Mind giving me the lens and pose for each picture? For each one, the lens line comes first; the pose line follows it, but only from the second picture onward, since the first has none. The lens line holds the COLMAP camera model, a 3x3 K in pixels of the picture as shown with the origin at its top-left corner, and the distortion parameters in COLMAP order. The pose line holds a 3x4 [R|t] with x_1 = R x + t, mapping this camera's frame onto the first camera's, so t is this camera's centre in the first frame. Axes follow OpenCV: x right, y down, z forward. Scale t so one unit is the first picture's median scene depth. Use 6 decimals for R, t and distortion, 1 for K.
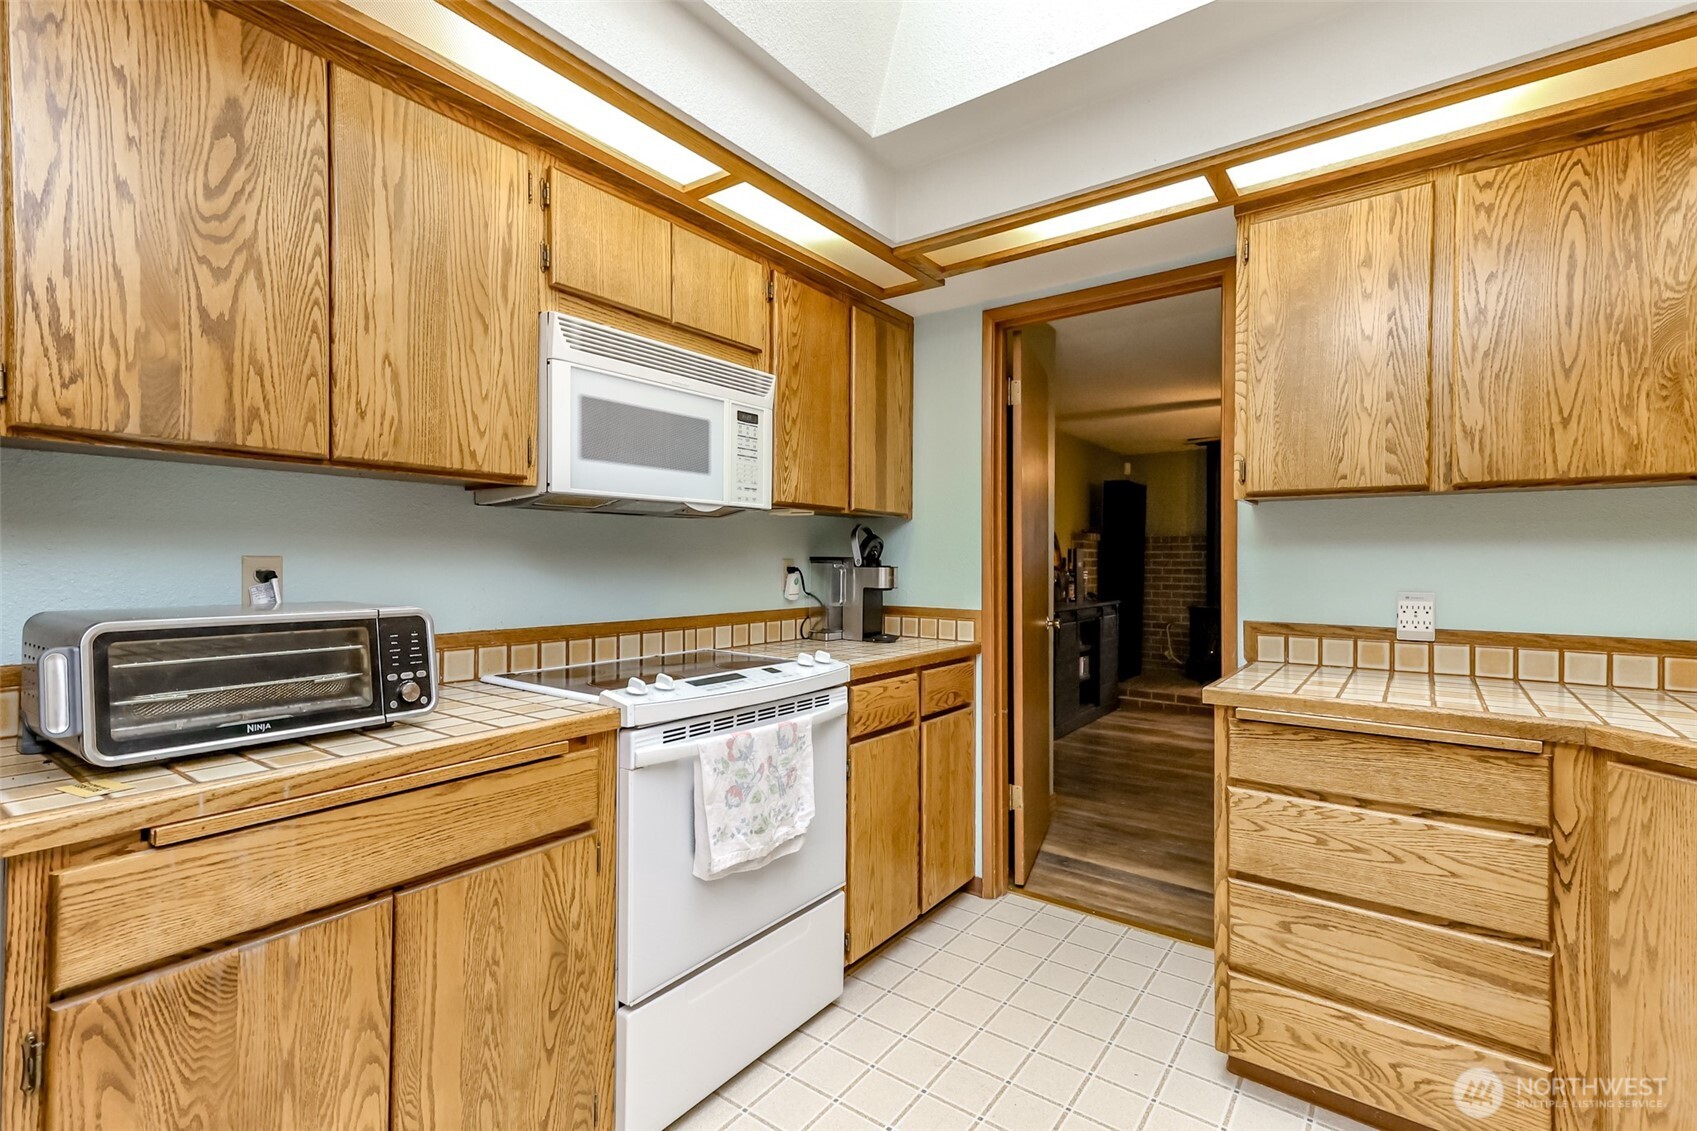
lens RADIAL K [[767.5, 0, 849.2], [0, 767.5, 563.8], [0, 0, 1]] dist [0.020290, 0.001160]
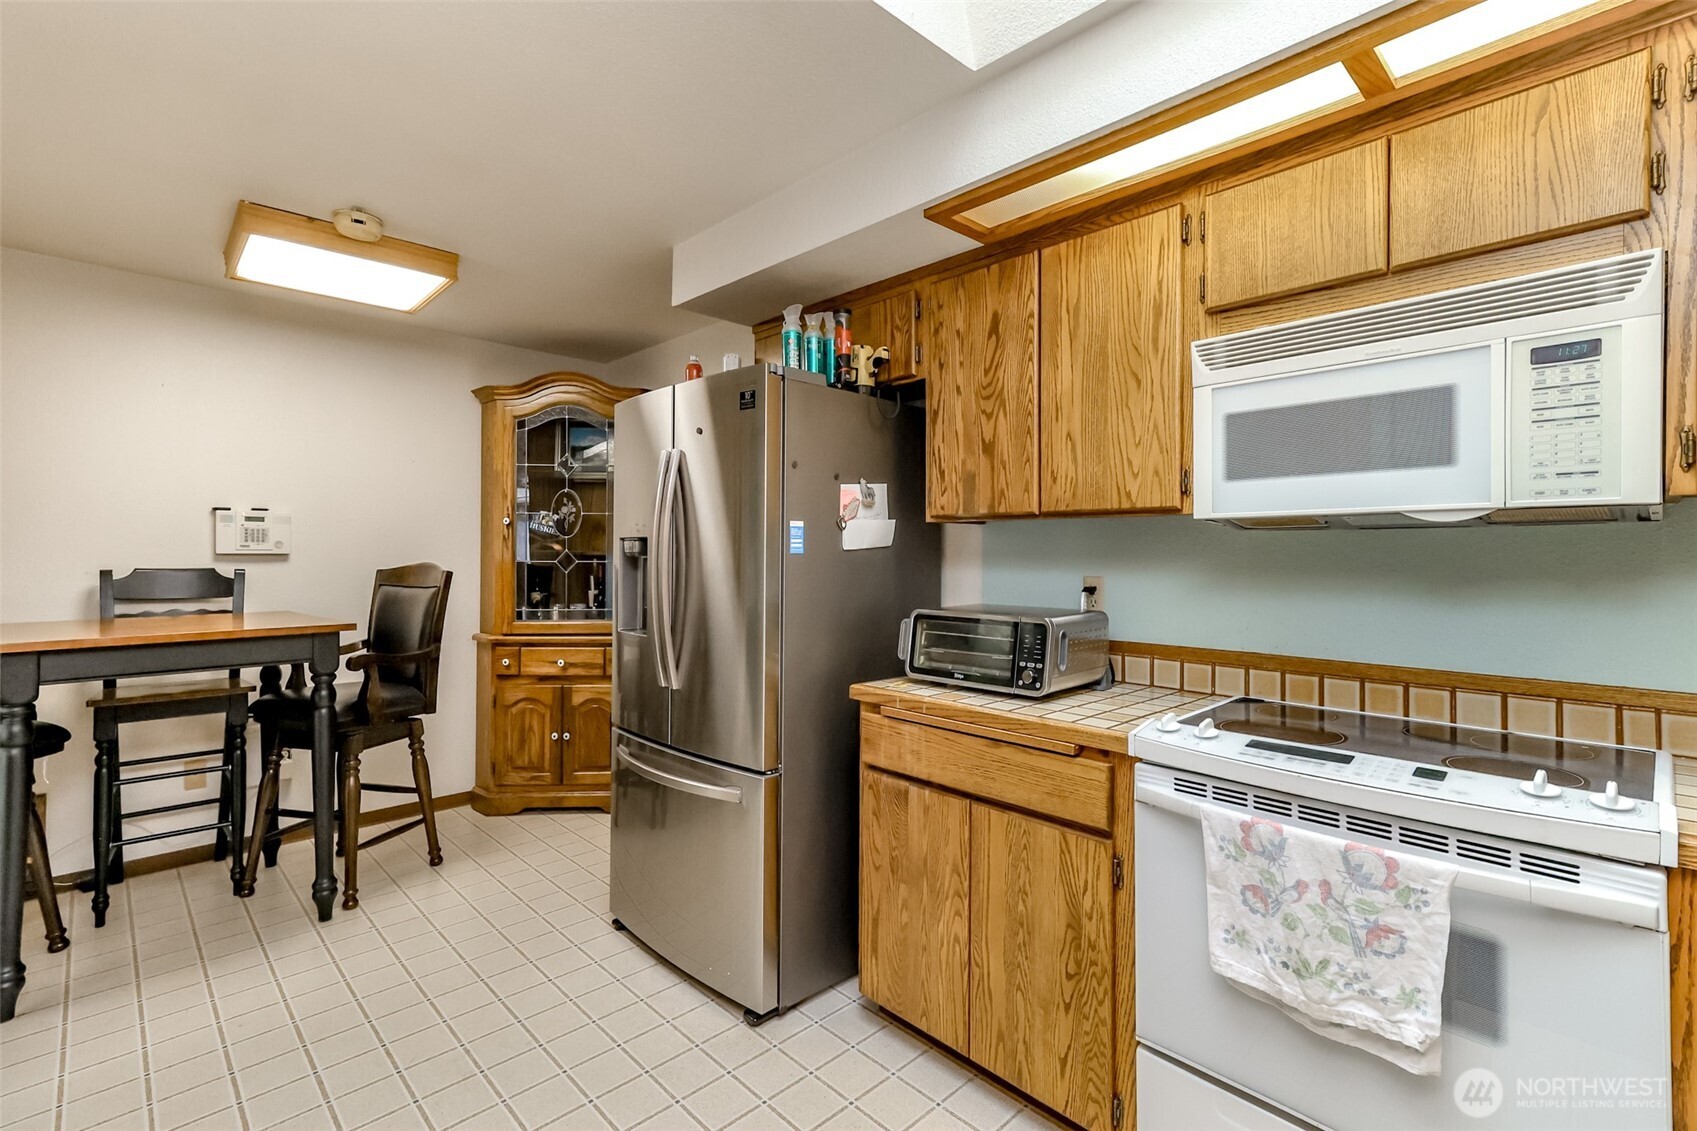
lens RADIAL K [[767.5, 0, 861.6], [0, 767.5, 556.0], [0, 0, 1]] dist [0.020290, 0.001160]
pose [[-0.157721, -0.003597, -0.987477, 0.735951], [-0.008338, 0.999963, -0.002311, -0.041680], [0.987449, 0.007869, -0.157745, 0.781017]]
